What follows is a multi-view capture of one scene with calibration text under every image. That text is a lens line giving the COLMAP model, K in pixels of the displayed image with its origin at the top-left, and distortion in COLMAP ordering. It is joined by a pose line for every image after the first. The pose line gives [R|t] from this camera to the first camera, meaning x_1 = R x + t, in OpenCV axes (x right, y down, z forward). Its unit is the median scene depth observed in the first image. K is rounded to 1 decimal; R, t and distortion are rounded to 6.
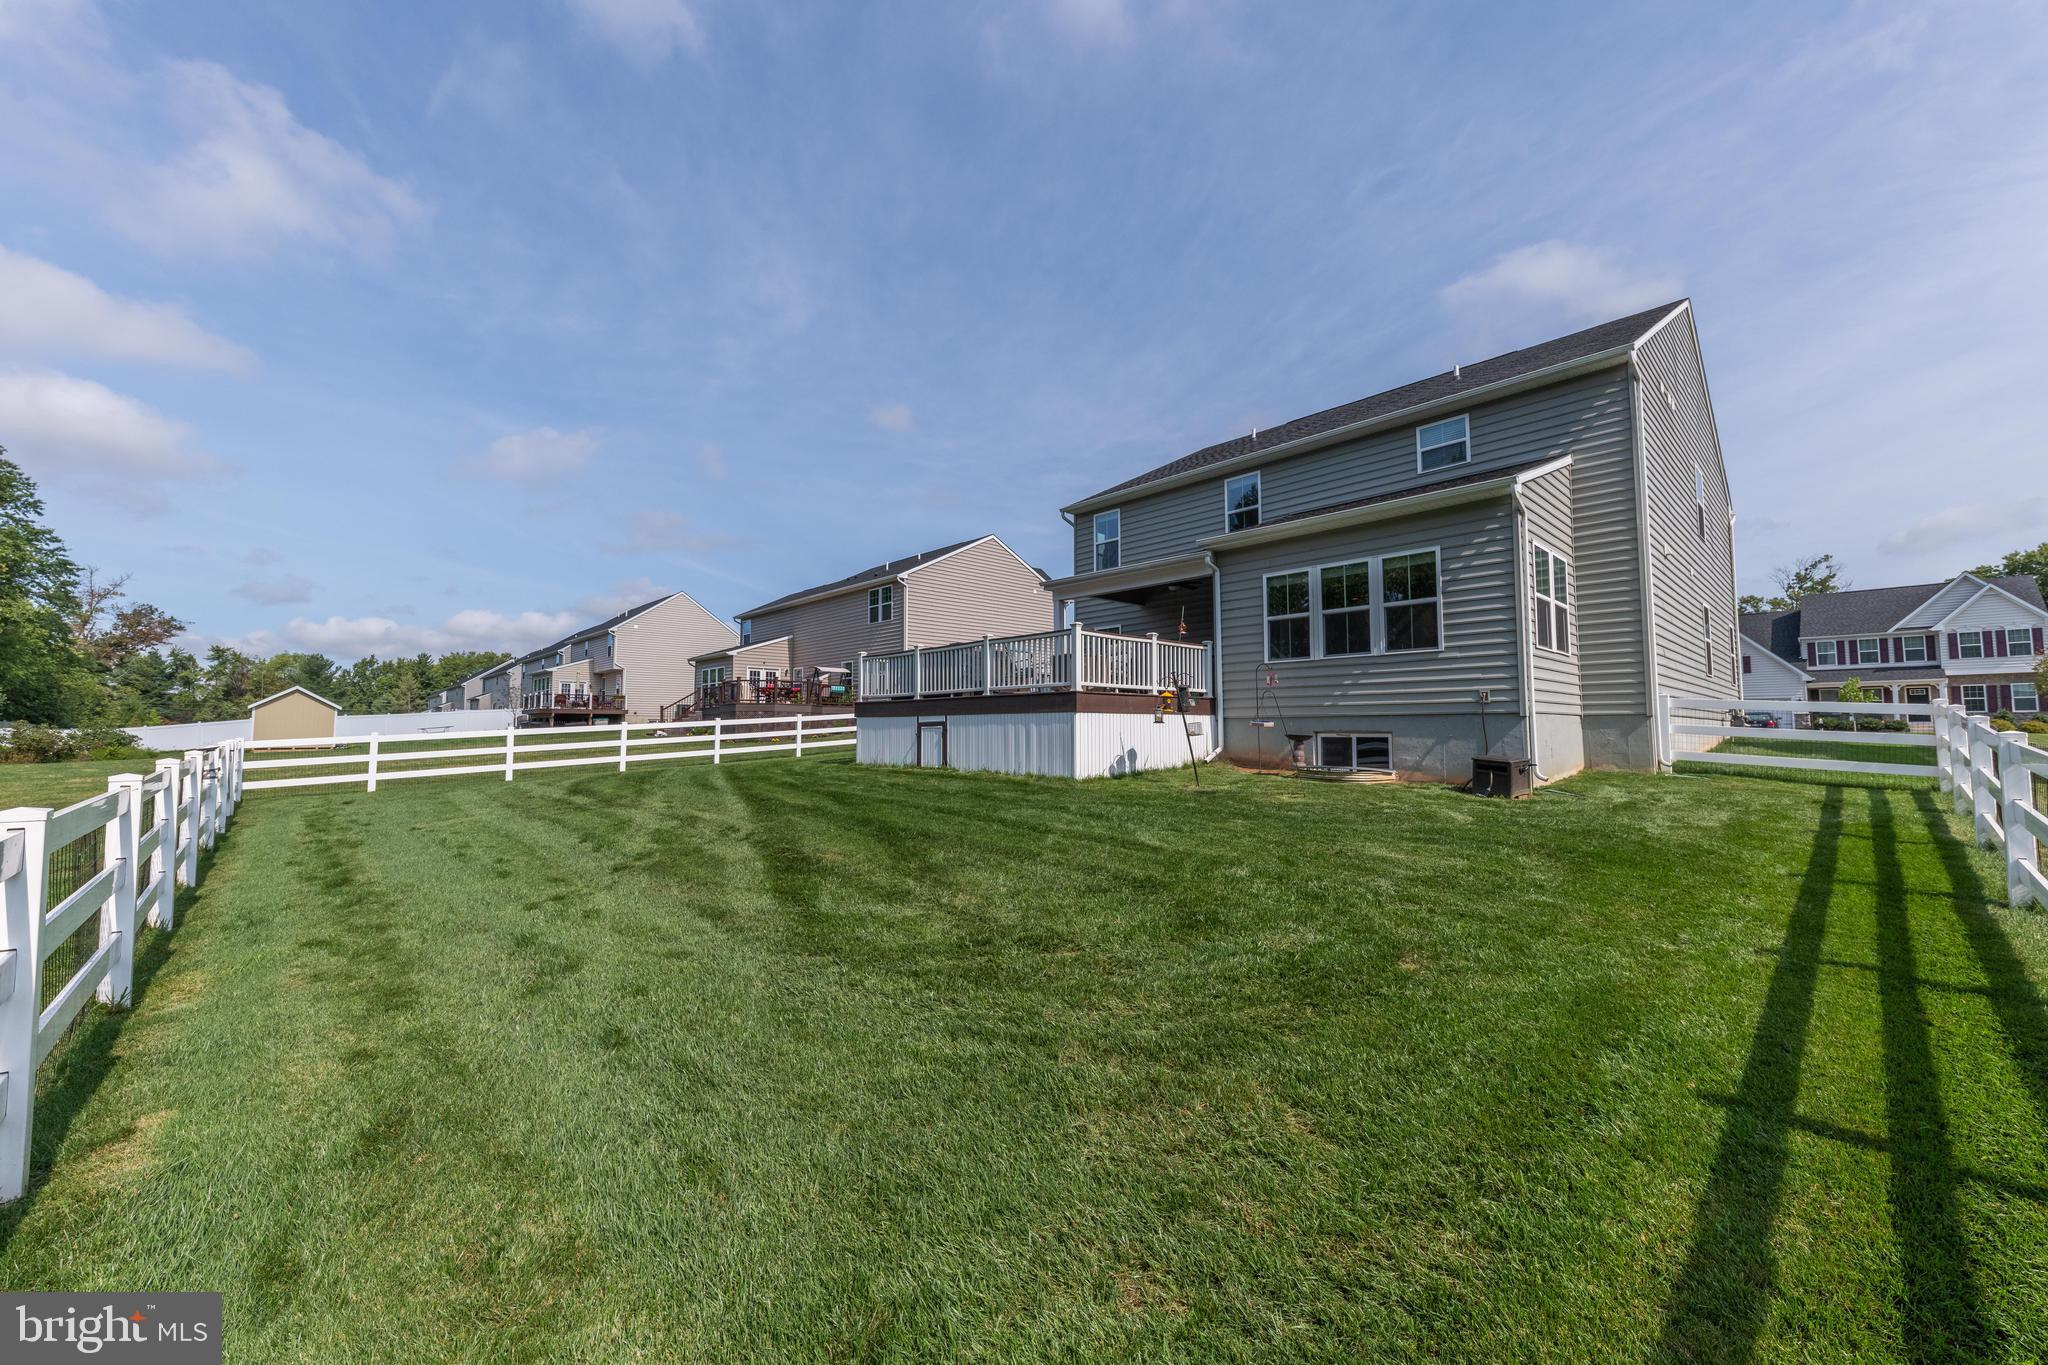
lens RADIAL K [[785.9, 0, 1027.9], [0, 785.9, 678.9], [0, 0, 1]] dist [-0.001460, -0.000160]
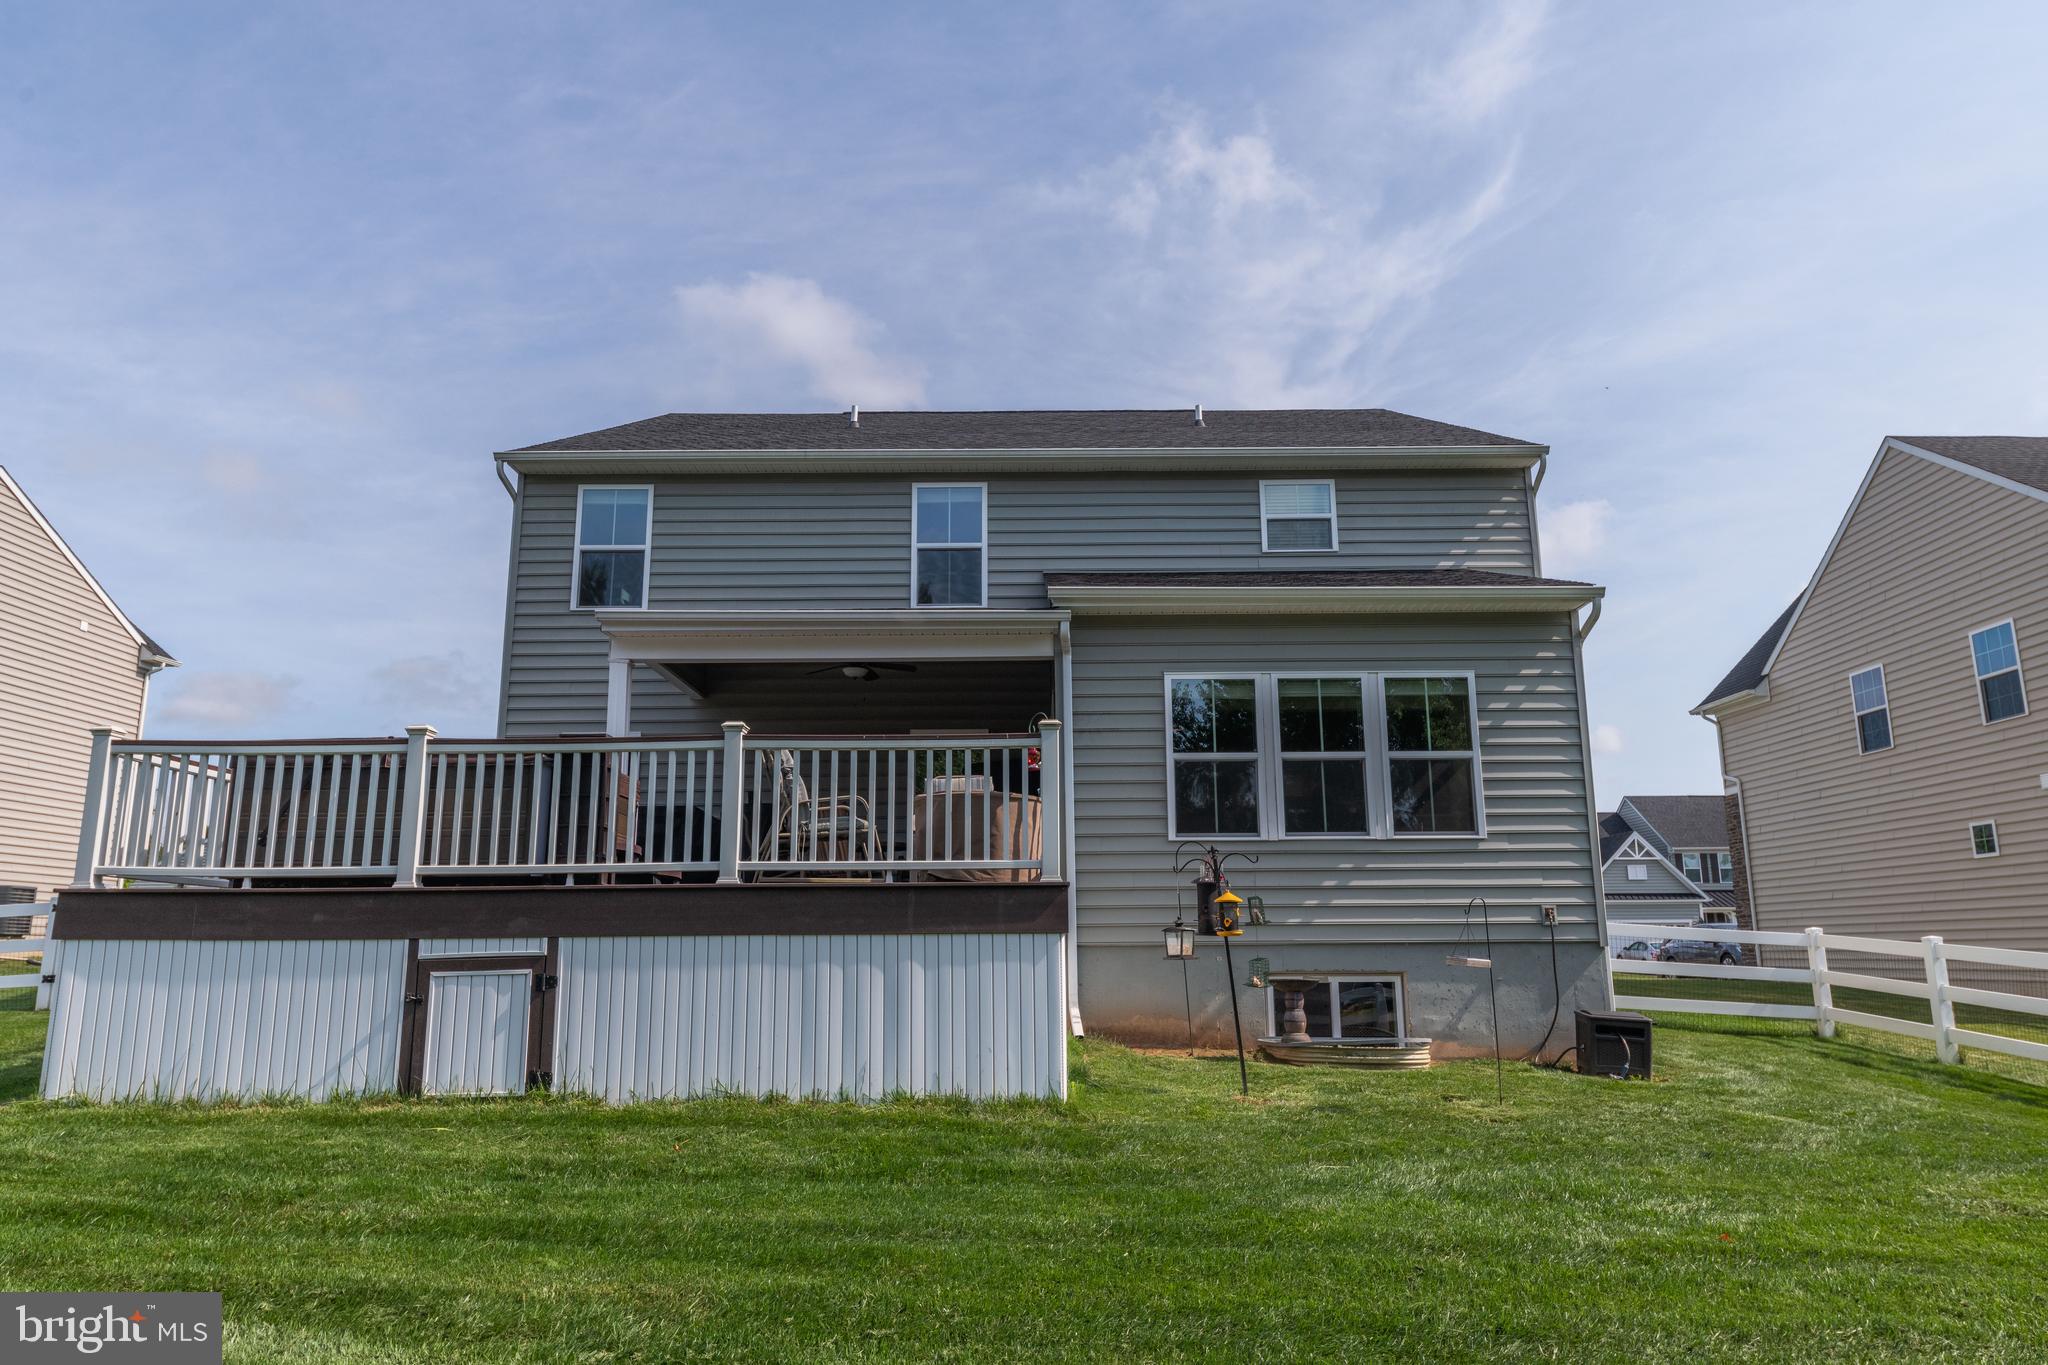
lens RADIAL K [[1327.7, 0, 1026.0], [0, 1327.7, 689.6], [0, 0, 1]] dist [0.003876, -0.006380]
pose [[0.682575, 0.140226, 0.717236, -0.411625], [-0.041575, 0.987280, -0.153457, 0.020335], [-0.729632, 0.074926, 0.679723, 0.460422]]
